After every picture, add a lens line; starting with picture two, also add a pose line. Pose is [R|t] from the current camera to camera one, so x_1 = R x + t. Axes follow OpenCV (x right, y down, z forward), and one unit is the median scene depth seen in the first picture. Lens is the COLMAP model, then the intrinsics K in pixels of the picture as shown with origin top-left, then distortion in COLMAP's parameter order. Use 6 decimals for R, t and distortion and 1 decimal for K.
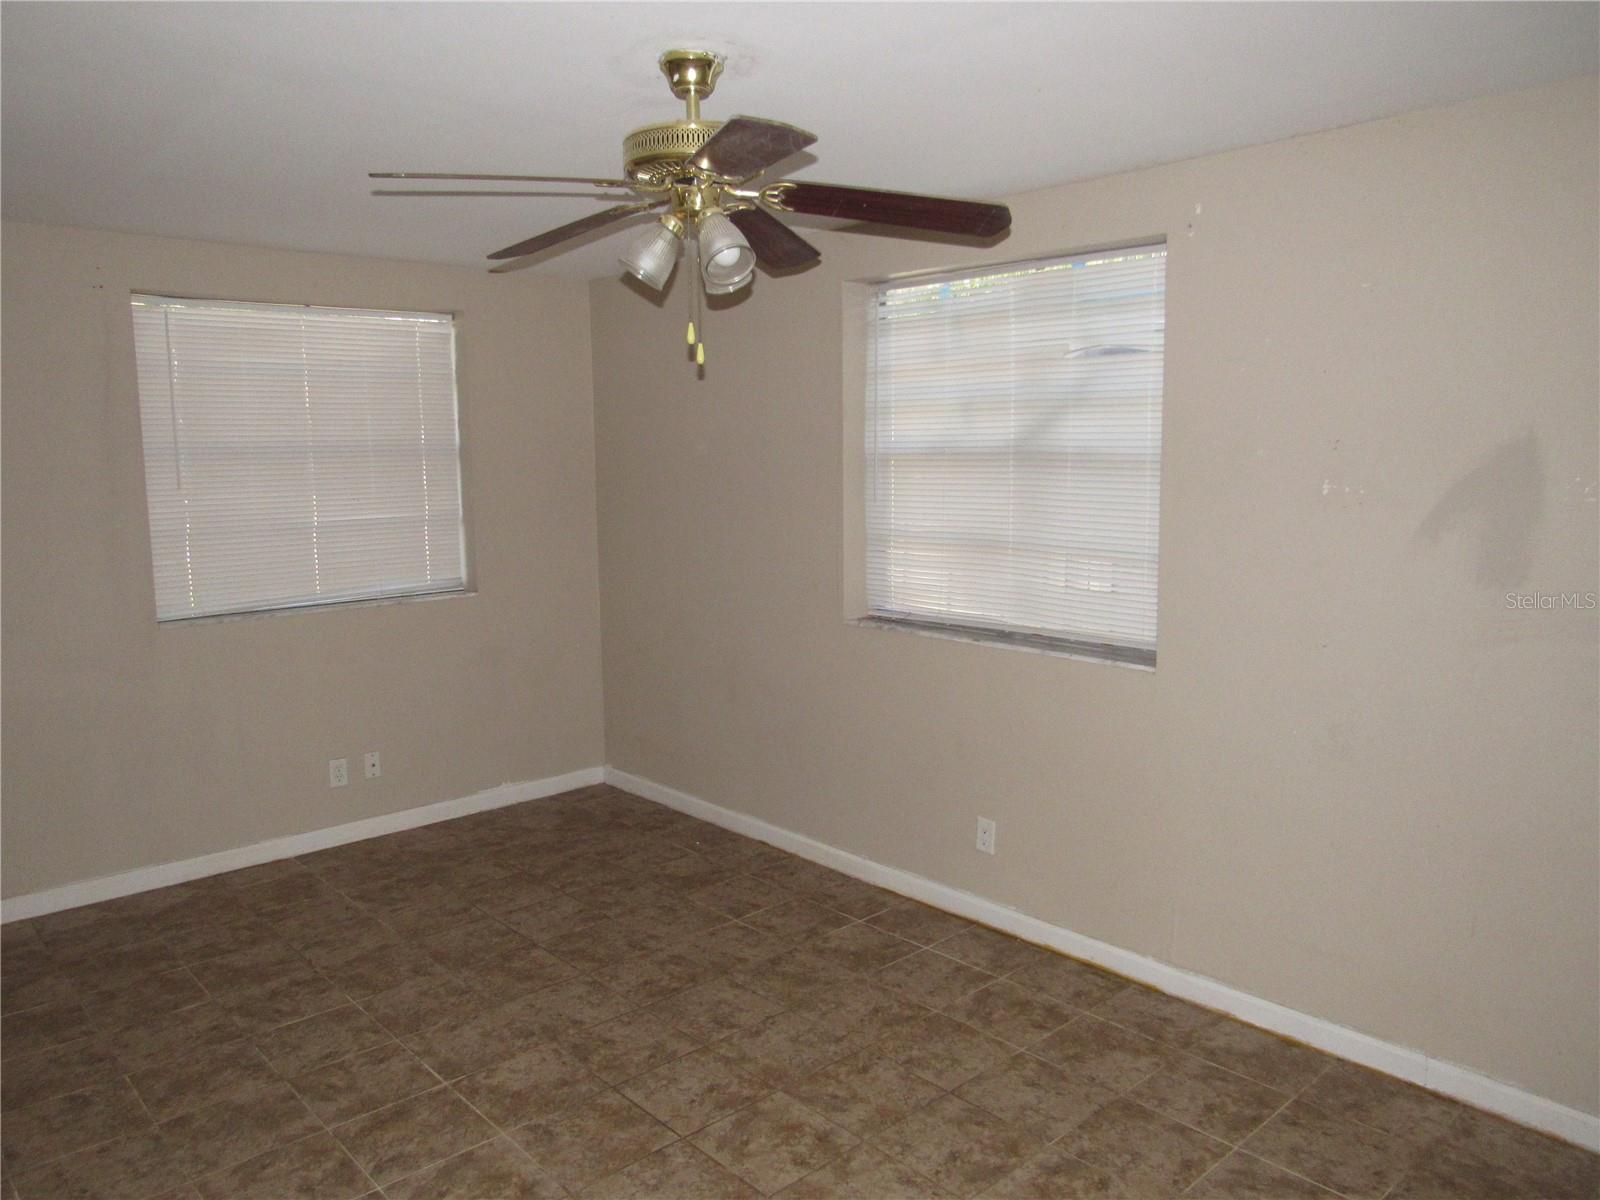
lens RADIAL K [[1155.4, 0, 787.6], [0, 1155.4, 602.0], [0, 0, 1]] dist [-0.022146, 0.013231]
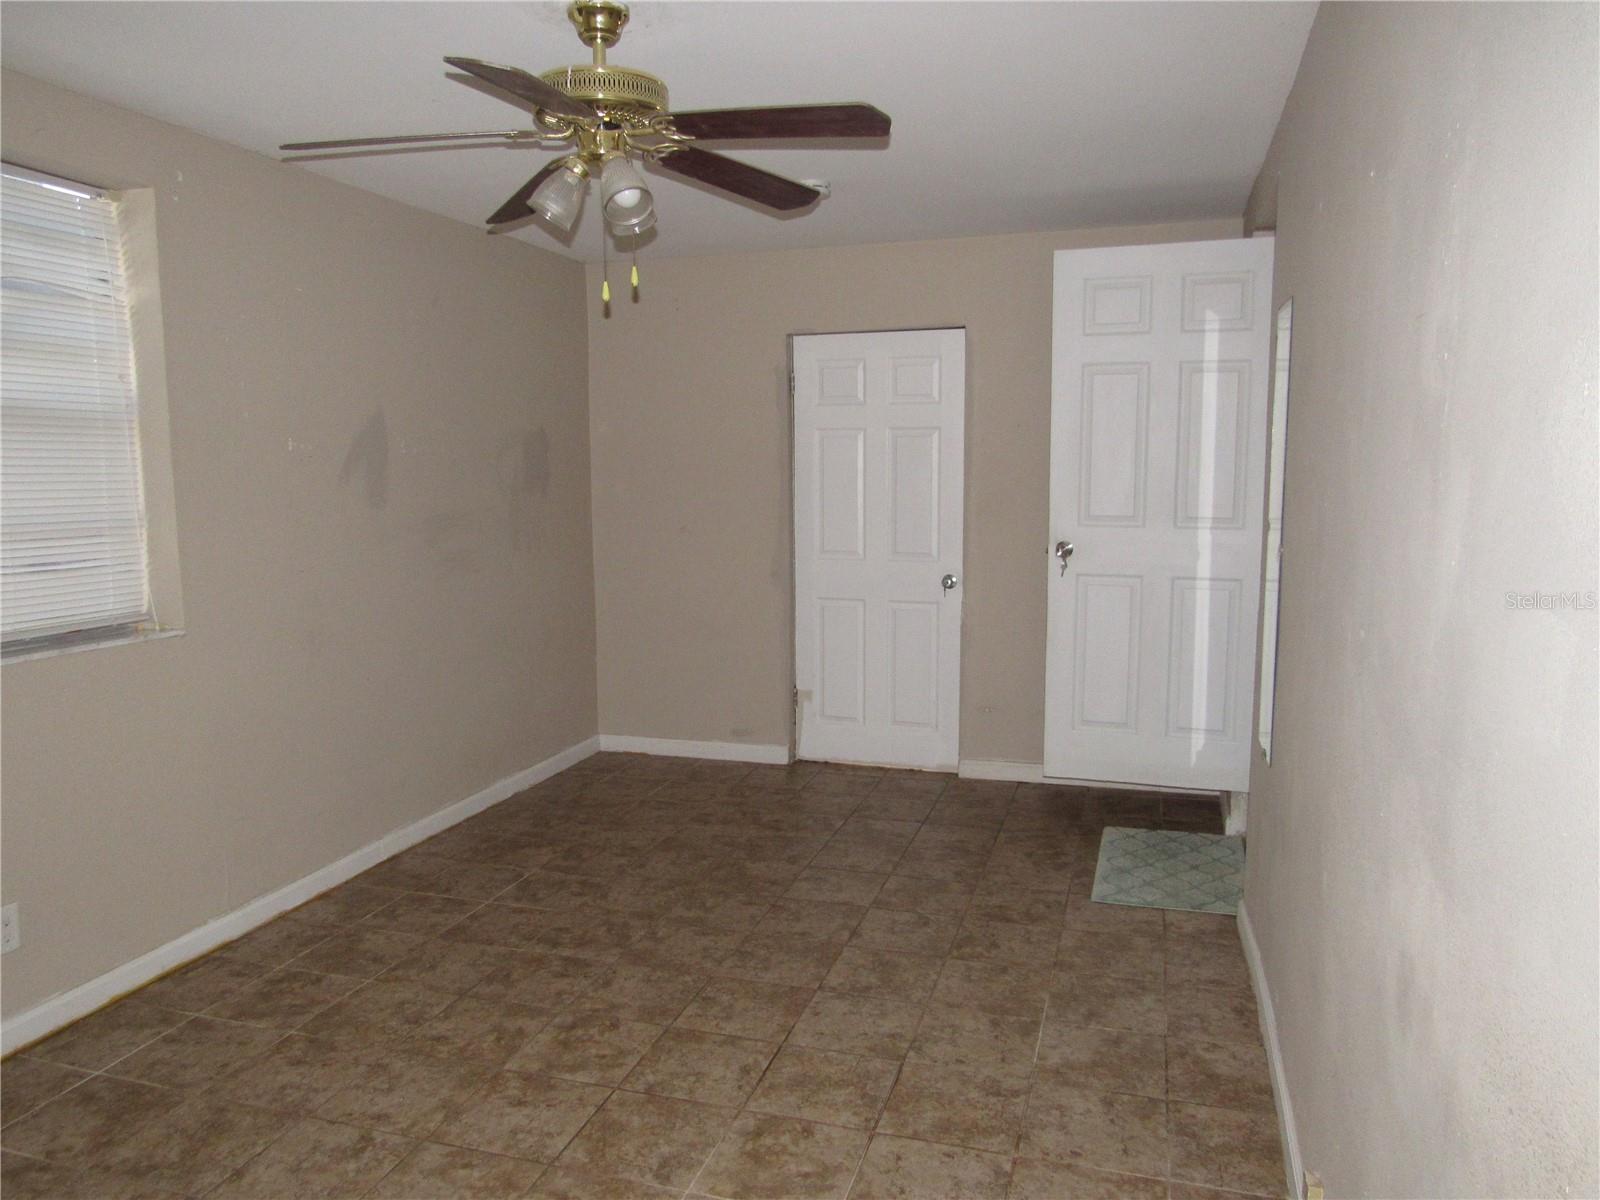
lens RADIAL K [[1155.4, 0, 787.6], [0, 1155.4, 602.0], [0, 0, 1]] dist [-0.022146, 0.013231]
pose [[-0.502734, -0.091934, 0.859539, -0.883593], [0.125971, 0.975923, 0.178061, -0.085111], [-0.855214, 0.197794, -0.479048, 1.154102]]
